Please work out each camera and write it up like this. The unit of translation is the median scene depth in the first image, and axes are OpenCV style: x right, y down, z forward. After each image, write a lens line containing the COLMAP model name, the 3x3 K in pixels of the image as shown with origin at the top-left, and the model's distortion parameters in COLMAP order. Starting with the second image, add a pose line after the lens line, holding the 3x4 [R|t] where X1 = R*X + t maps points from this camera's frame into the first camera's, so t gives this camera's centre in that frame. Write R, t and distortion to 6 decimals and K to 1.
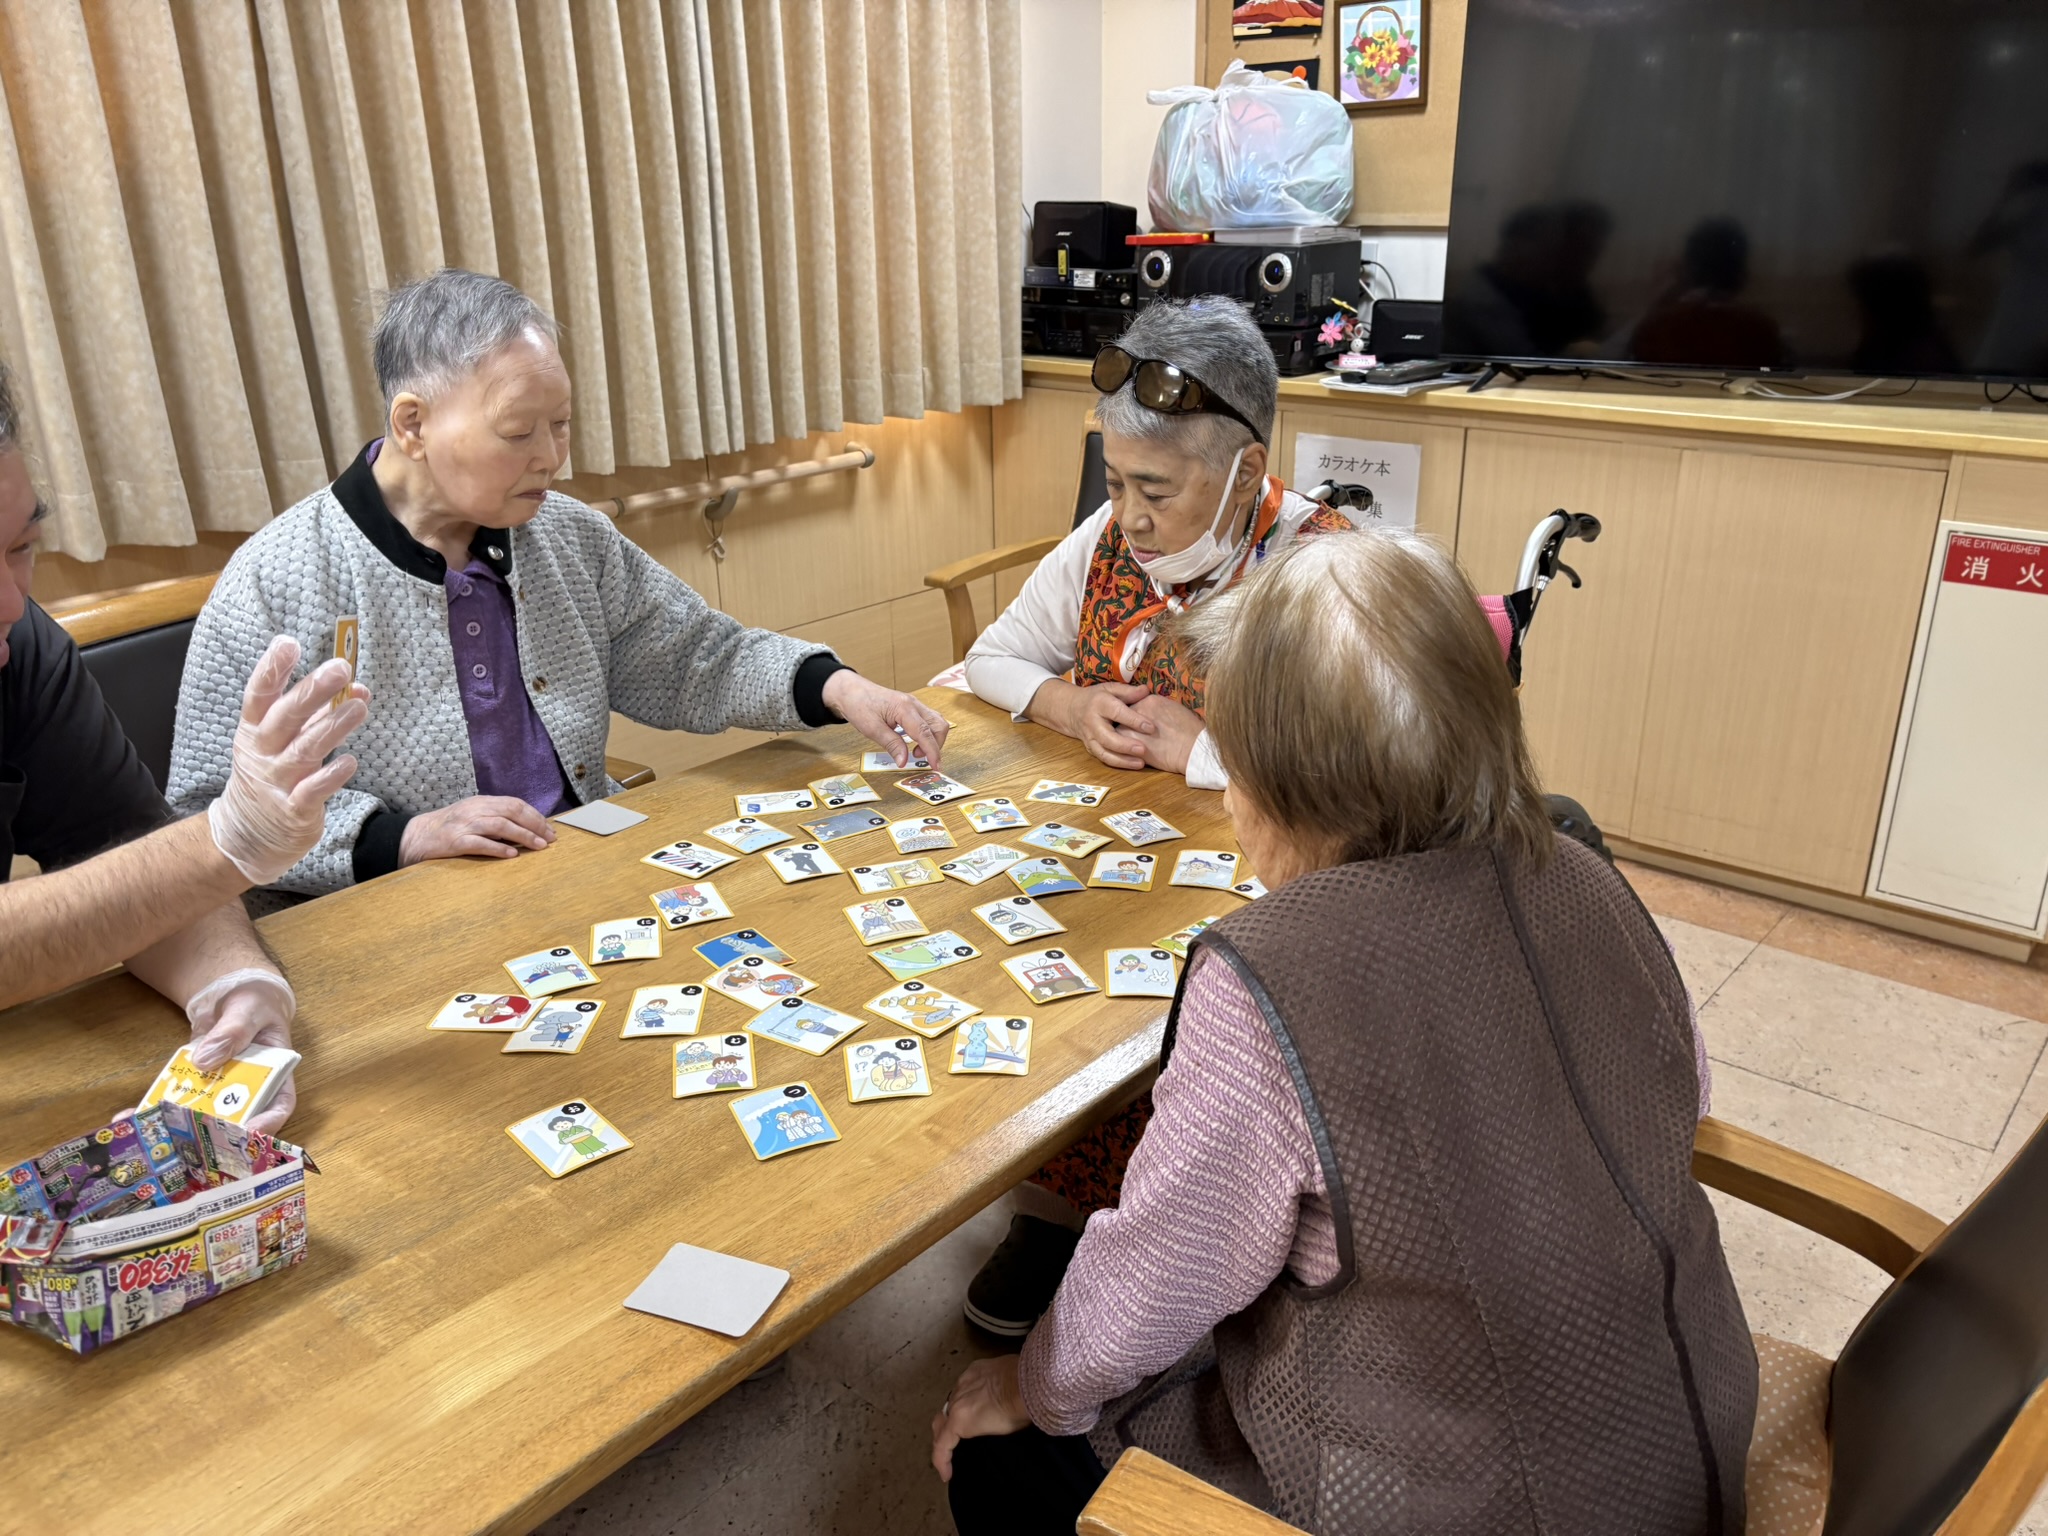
lens RADIAL K [[1636.3, 0, 1023.7], [0, 1636.3, 770.9], [0, 0, 1]] dist [0.068500, -0.048359]
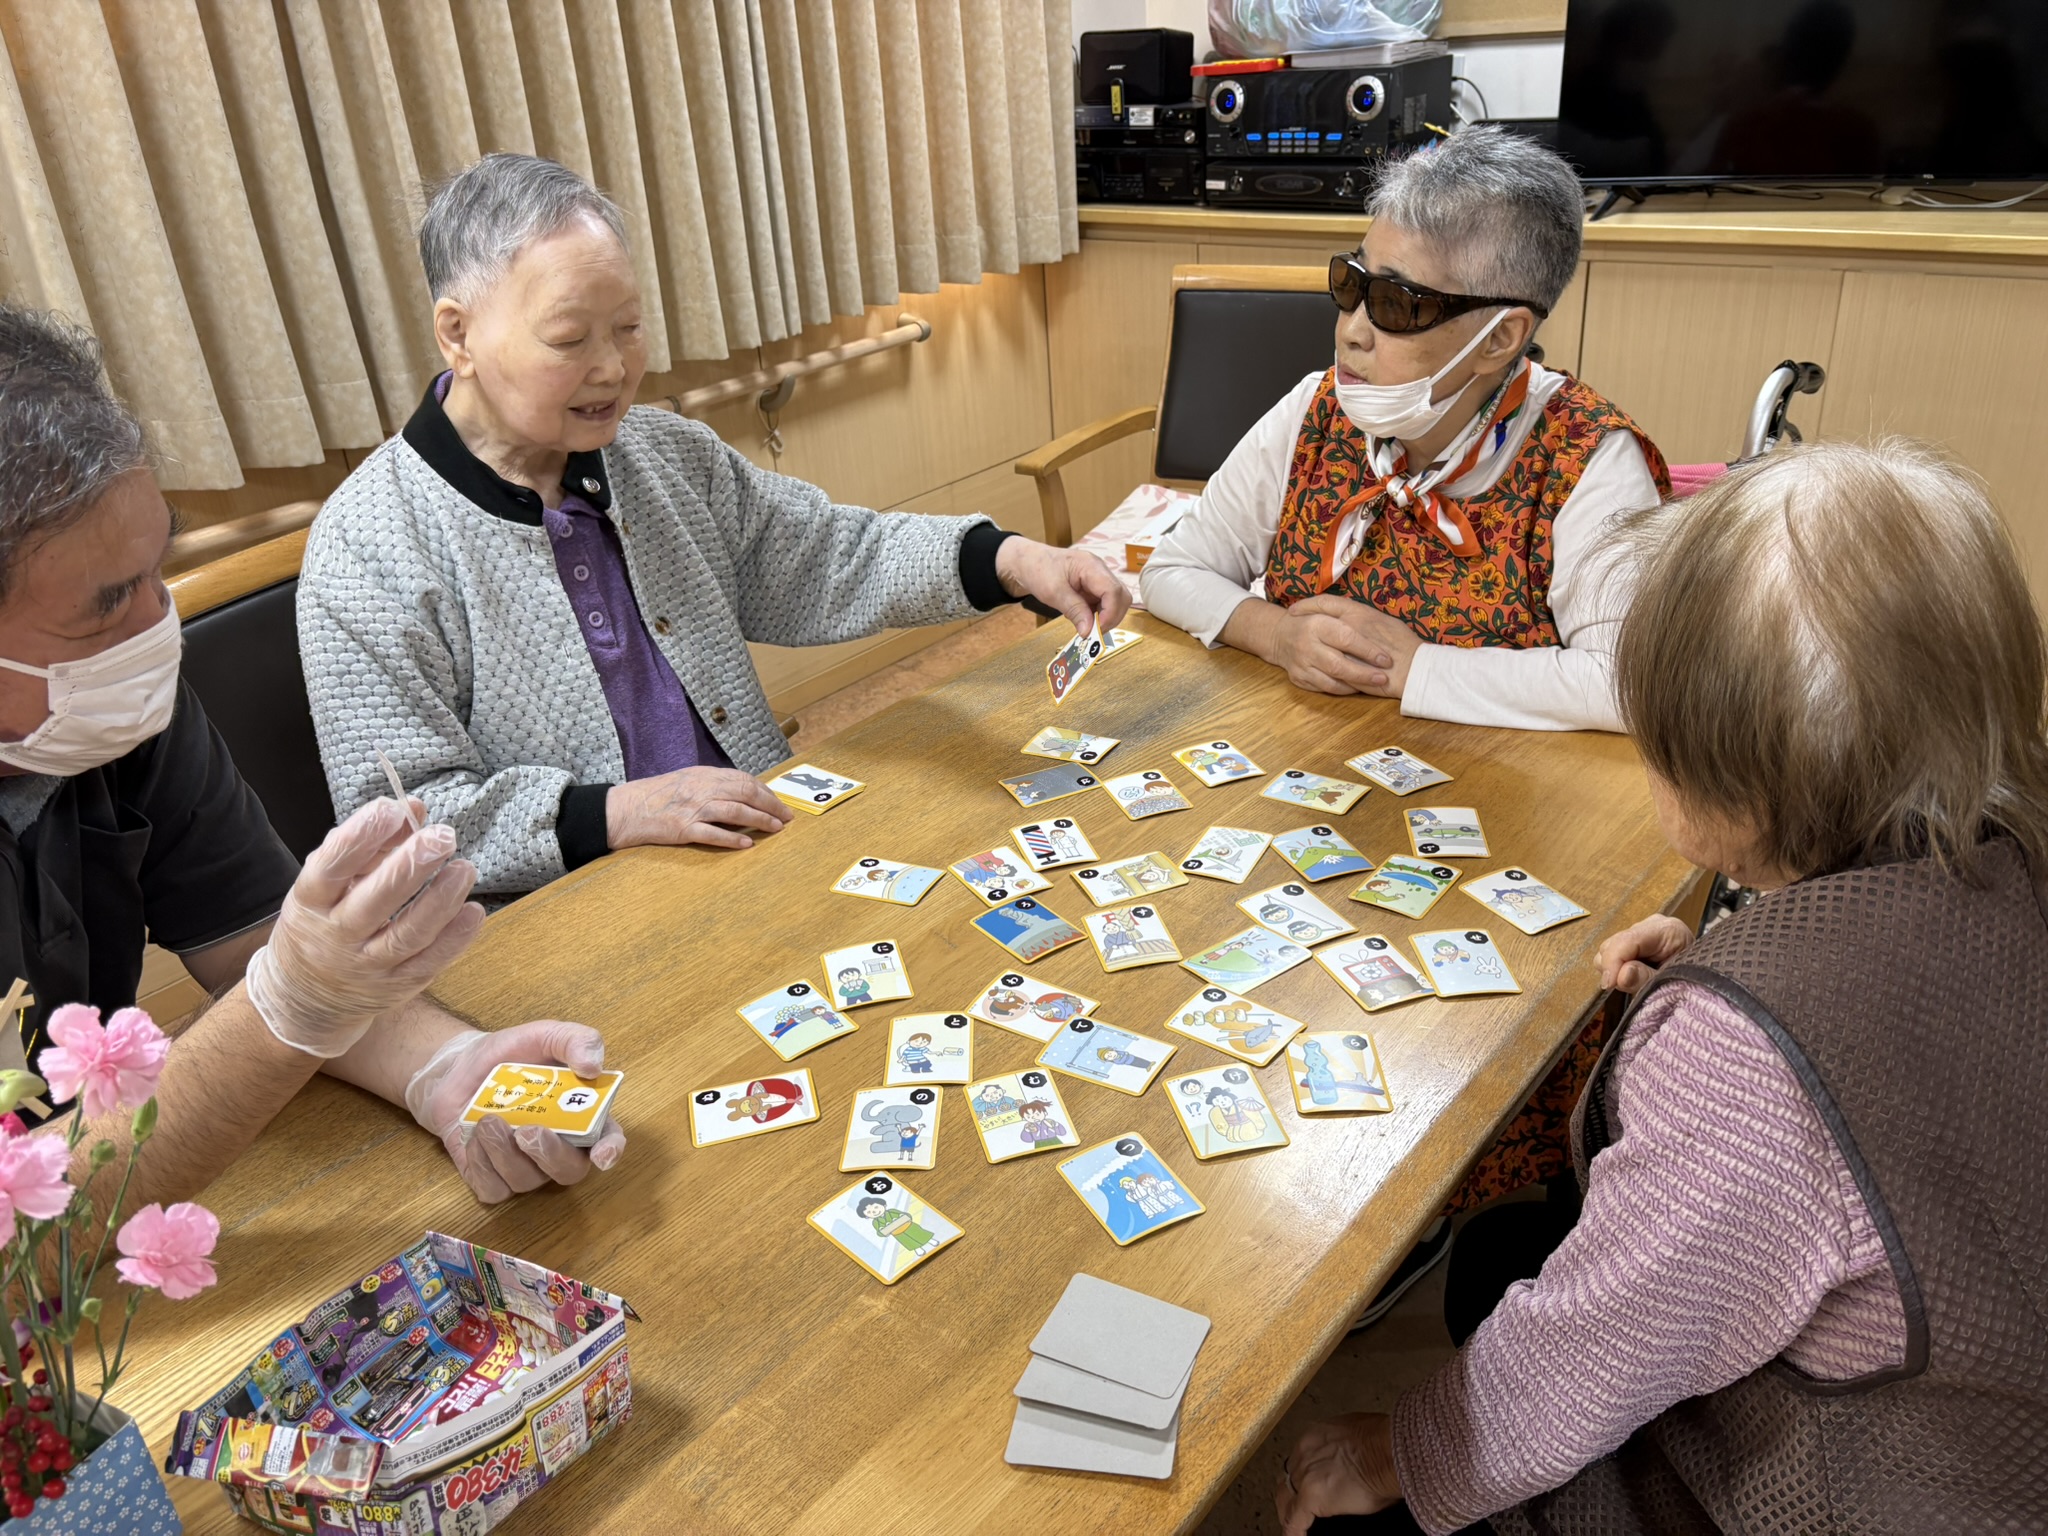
lens RADIAL K [[1638.5, 0, 1037.1], [0, 1638.5, 772.2], [0, 0, 1]] dist [0.083593, -0.072404]
pose [[0.998027, -0.062440, 0.006528, -0.088464], [0.061584, 0.993908, 0.091399, -0.040175], [-0.012195, -0.090817, 0.995793, 0.078480]]
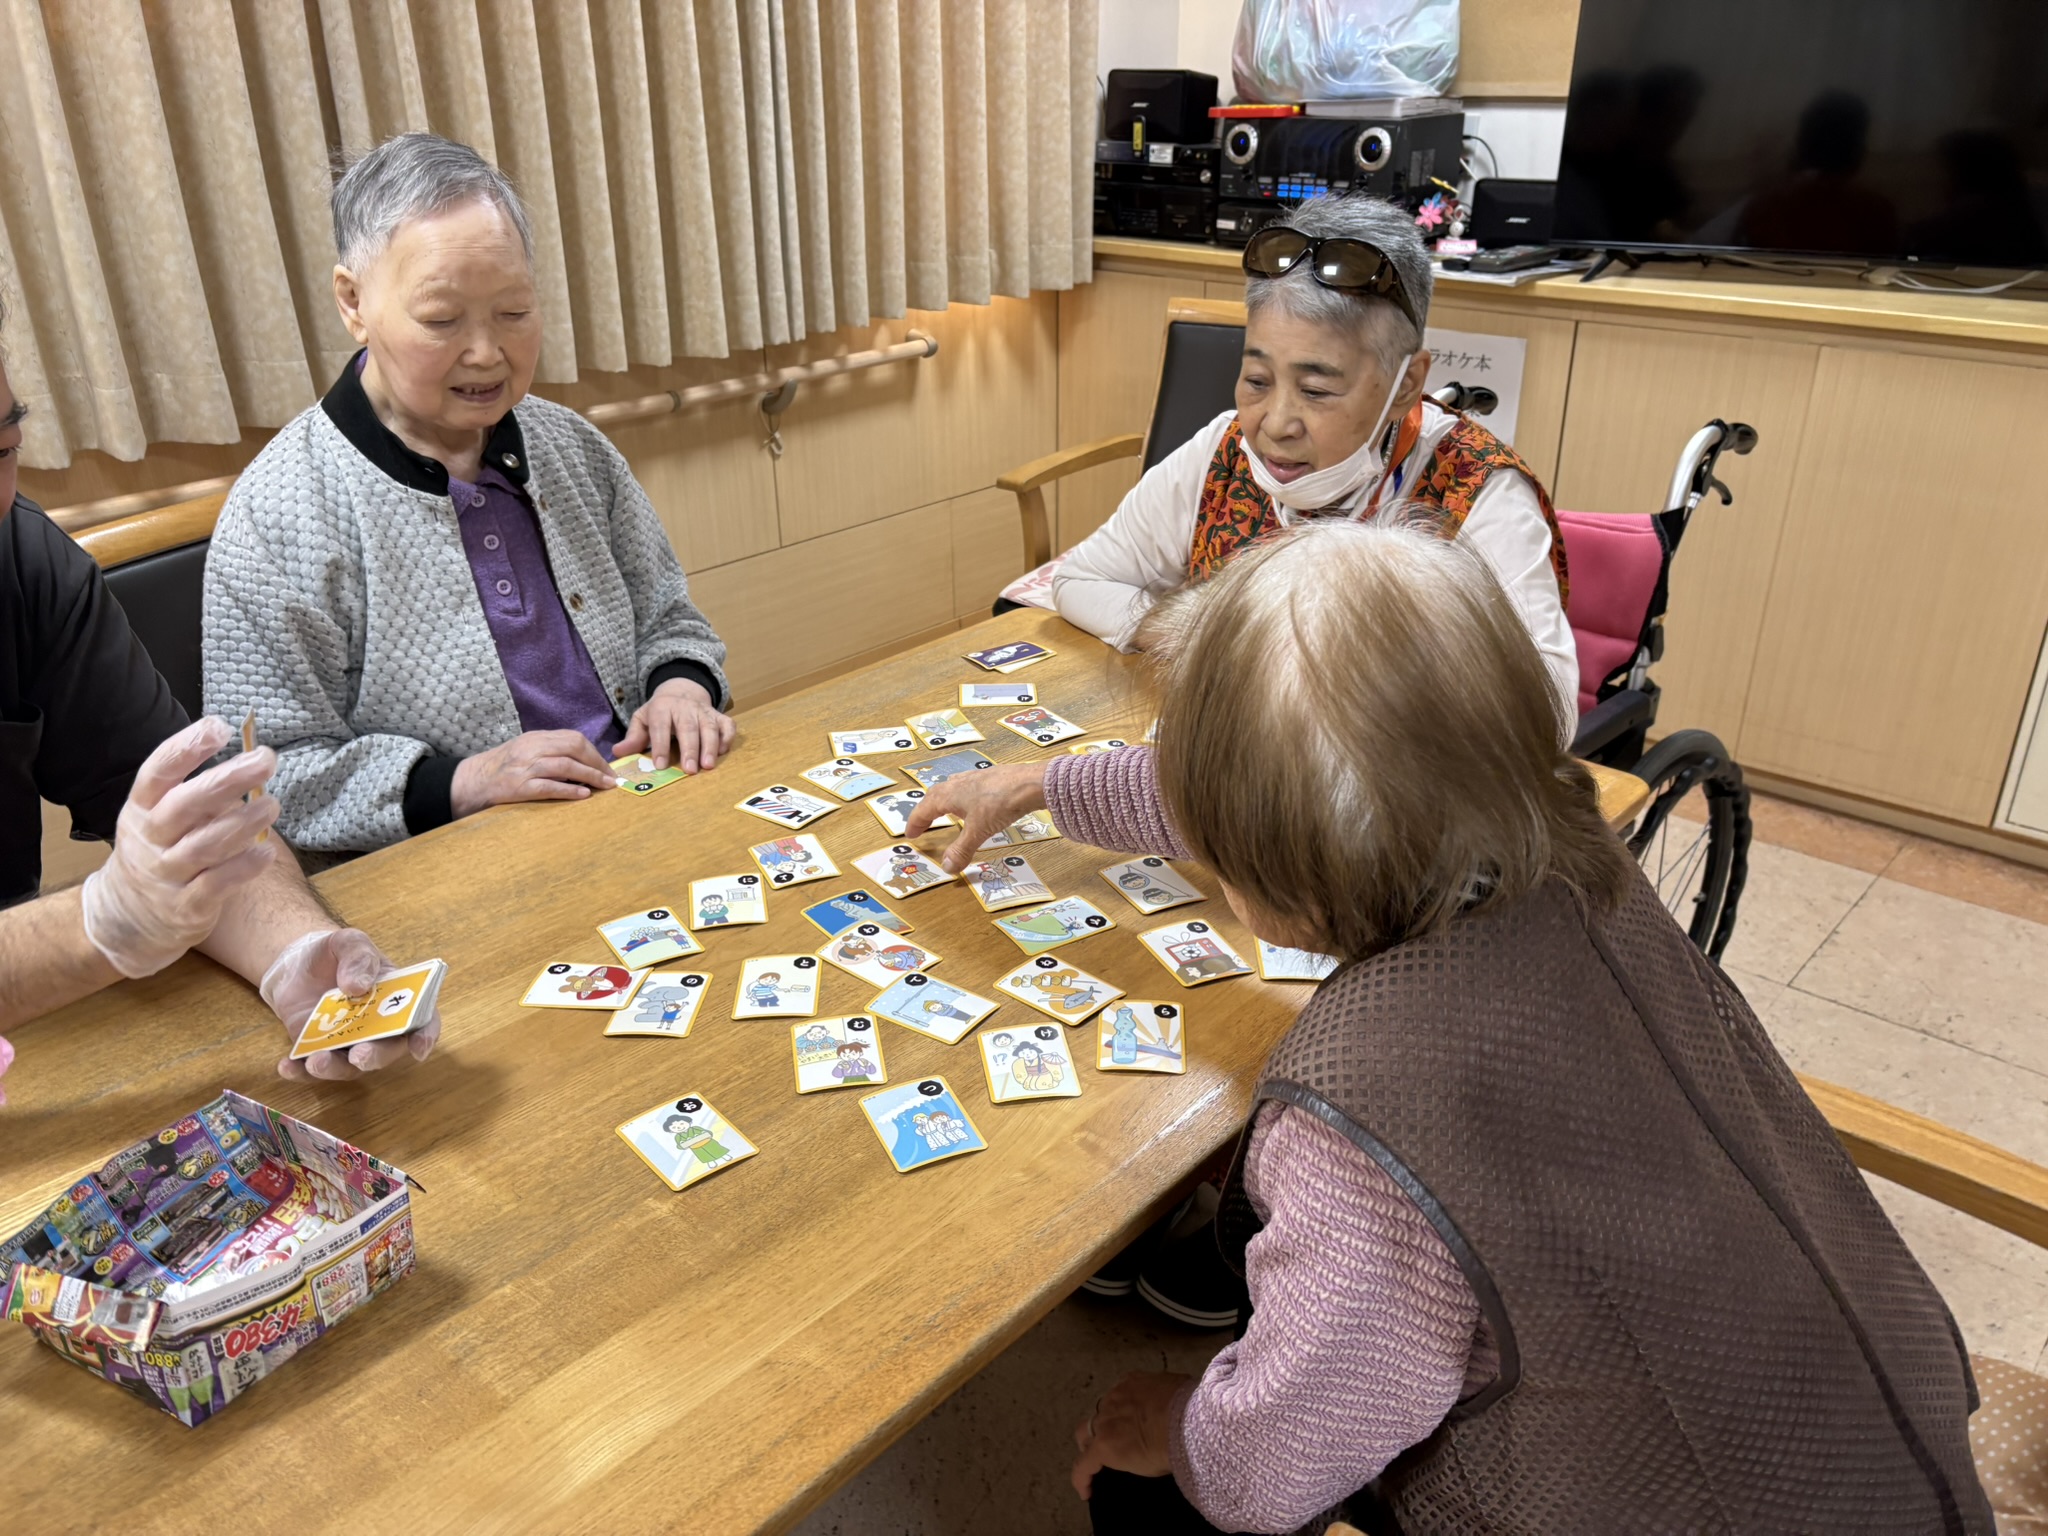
lens RADIAL K [[1645.3, 0, 1024.0], [0, 1645.3, 768.0], [0, 0, 1]] dist [0.087827, -0.077133]
pose [[0.999775, 0.012314, -0.017293, -0.036232], [-0.011135, 0.997710, 0.066708, -0.021032], [0.018075, -0.066500, 0.997623, 0.050222]]
